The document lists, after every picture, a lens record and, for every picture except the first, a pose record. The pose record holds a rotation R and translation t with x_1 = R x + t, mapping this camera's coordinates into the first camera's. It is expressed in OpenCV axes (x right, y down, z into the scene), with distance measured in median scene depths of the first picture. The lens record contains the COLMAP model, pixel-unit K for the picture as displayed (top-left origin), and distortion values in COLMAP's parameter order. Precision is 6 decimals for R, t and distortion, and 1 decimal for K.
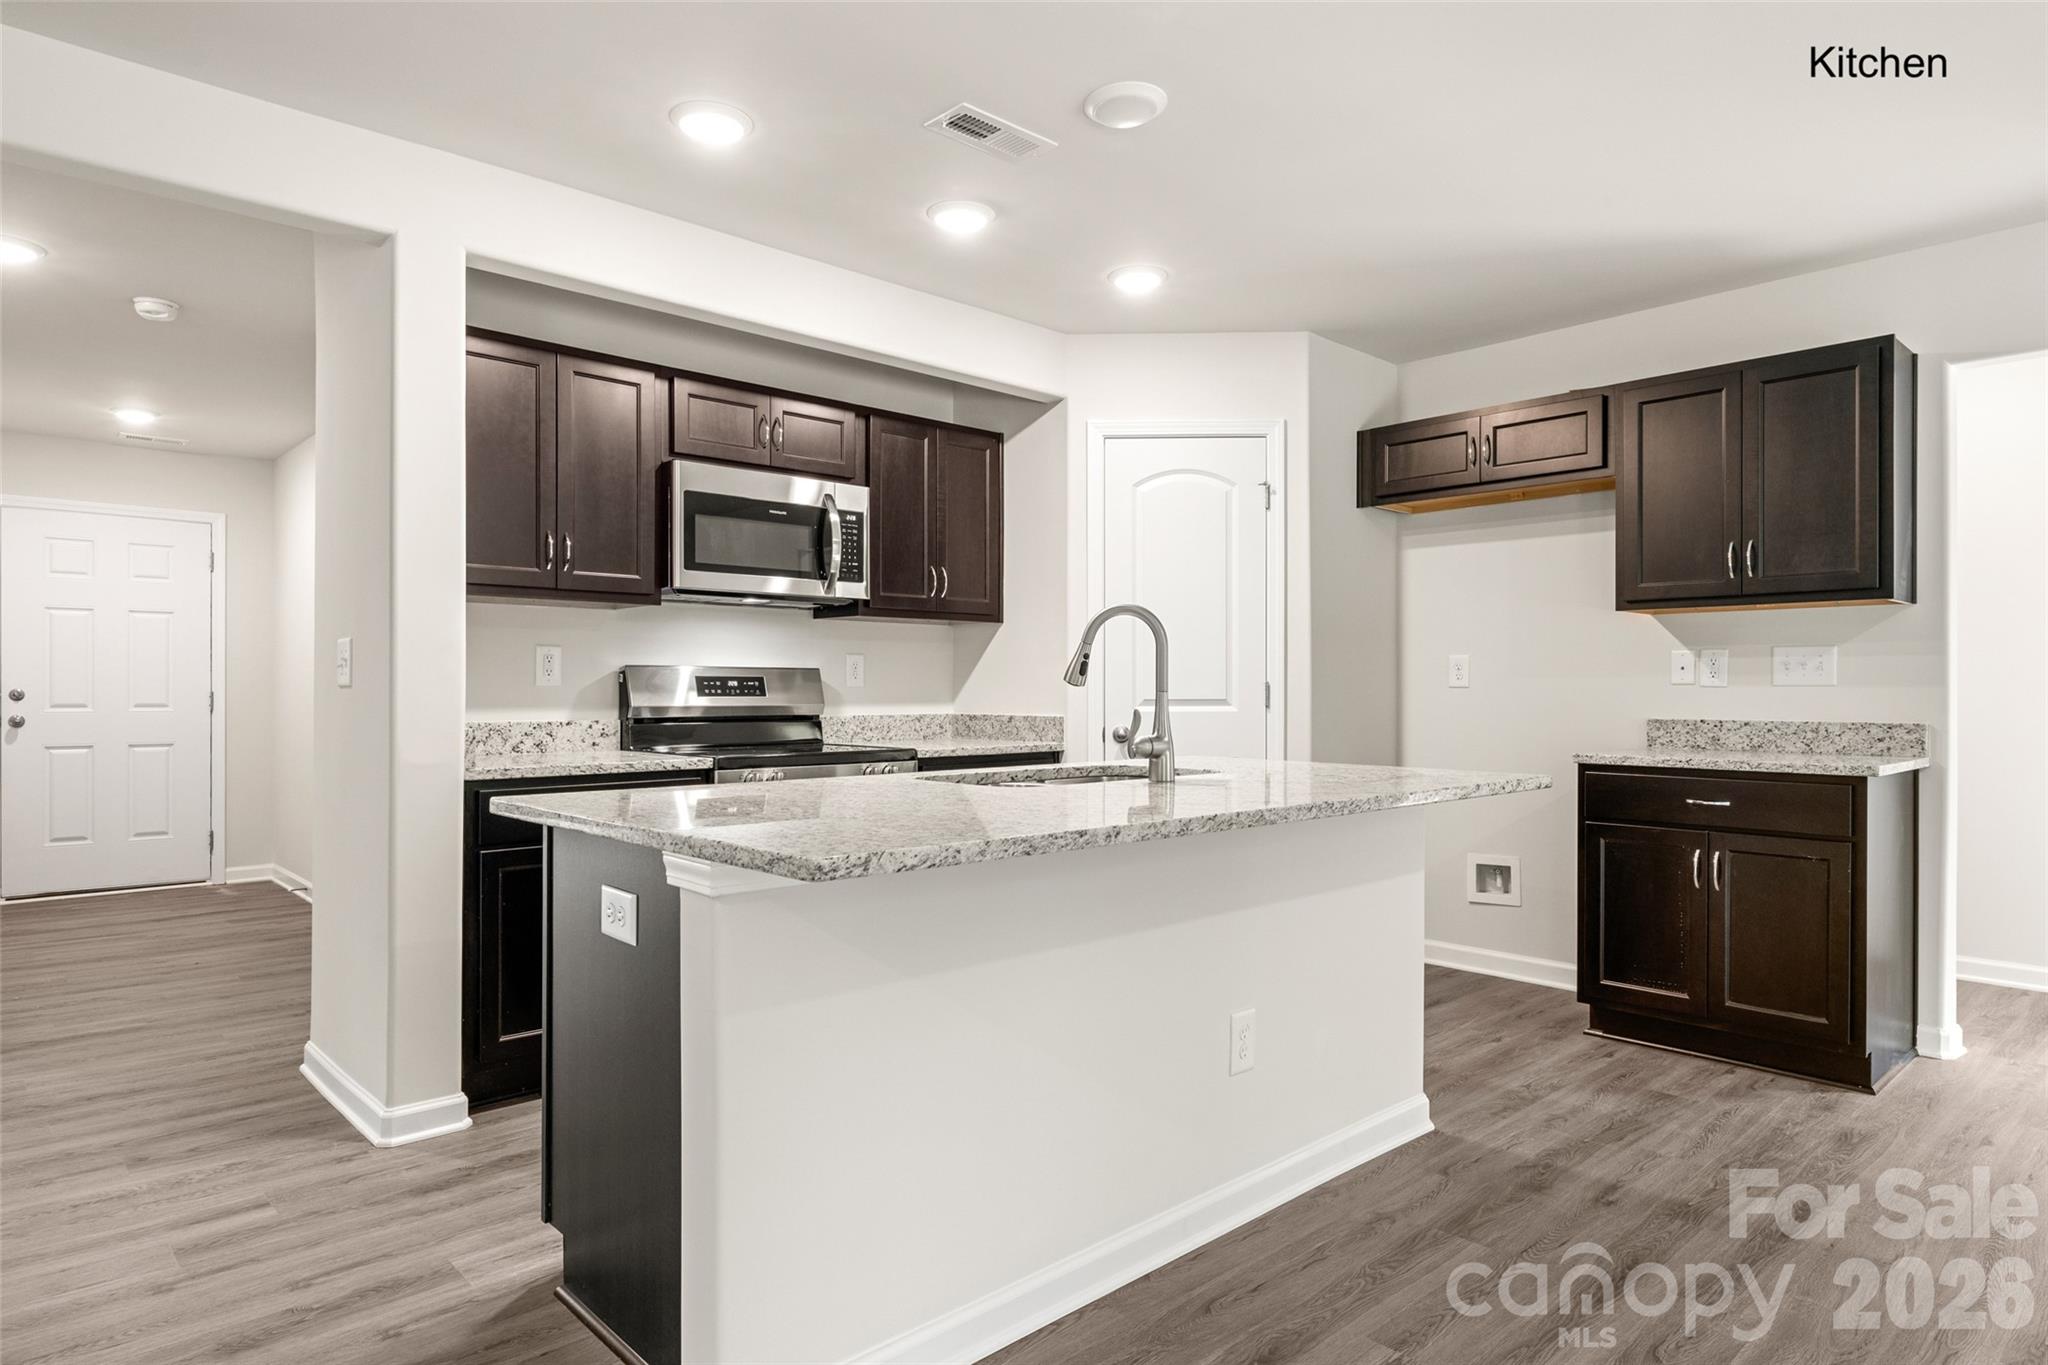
lens RADIAL K [[1199.2, 0, 1031.4], [0, 1199.2, 695.4], [0, 0, 1]] dist [-0.000946, 0.000468]
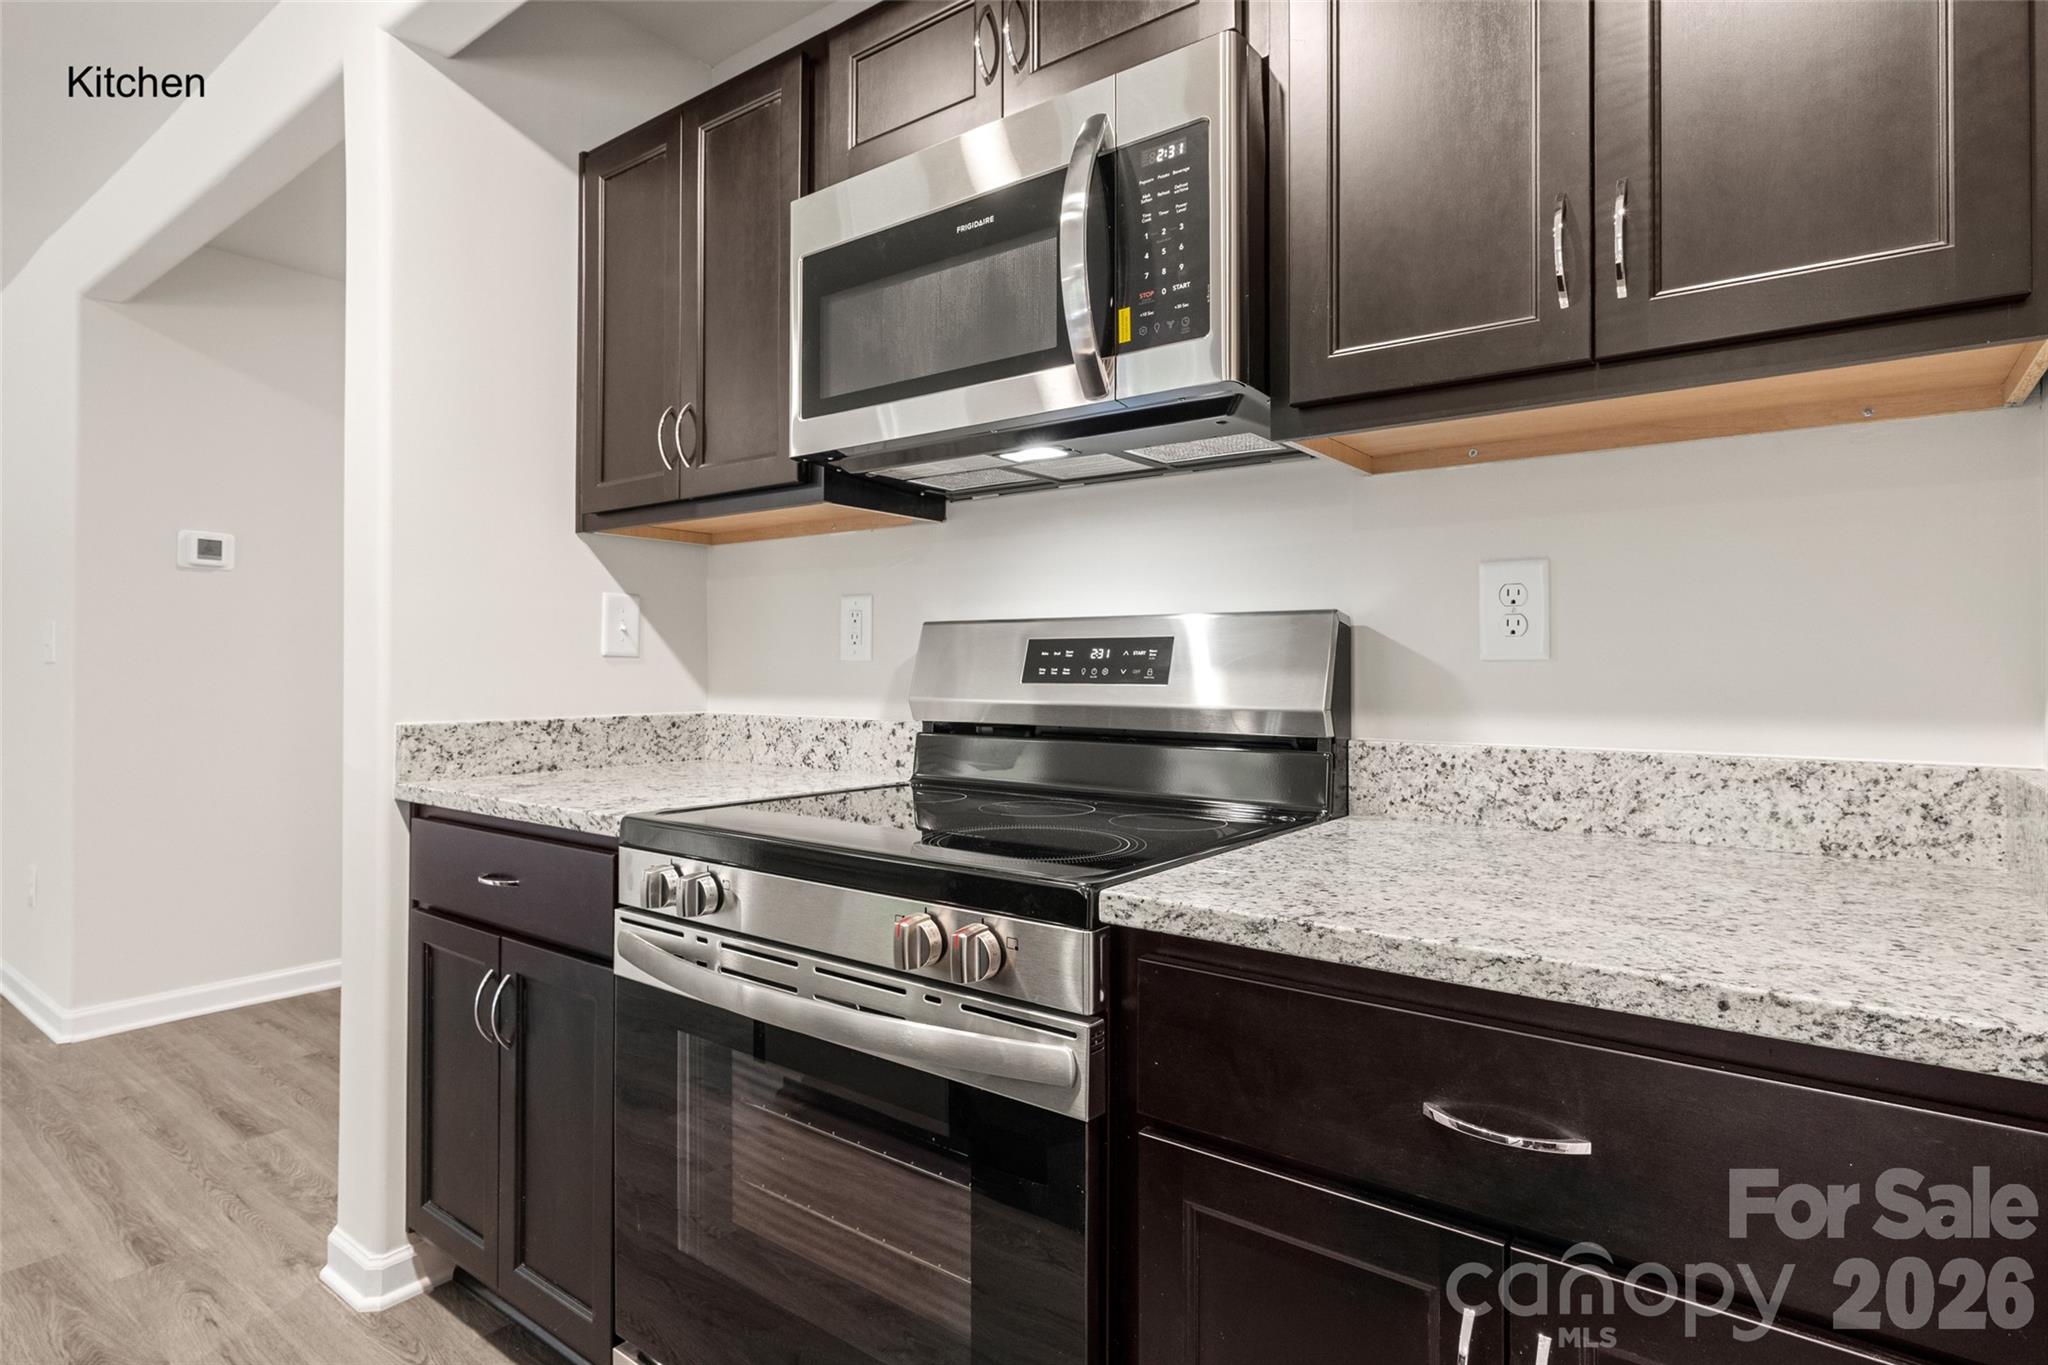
lens RADIAL K [[1076.7, 0, 1022.6], [0, 1076.7, 665.2], [0, 0, 1]] dist [0.000117, 0.000293]
pose [[0.154501, -0.002971, -0.987988, 0.152140], [-0.006926, 0.999968, -0.004090, -0.004406], [0.987968, 0.007475, 0.154475, 1.010446]]
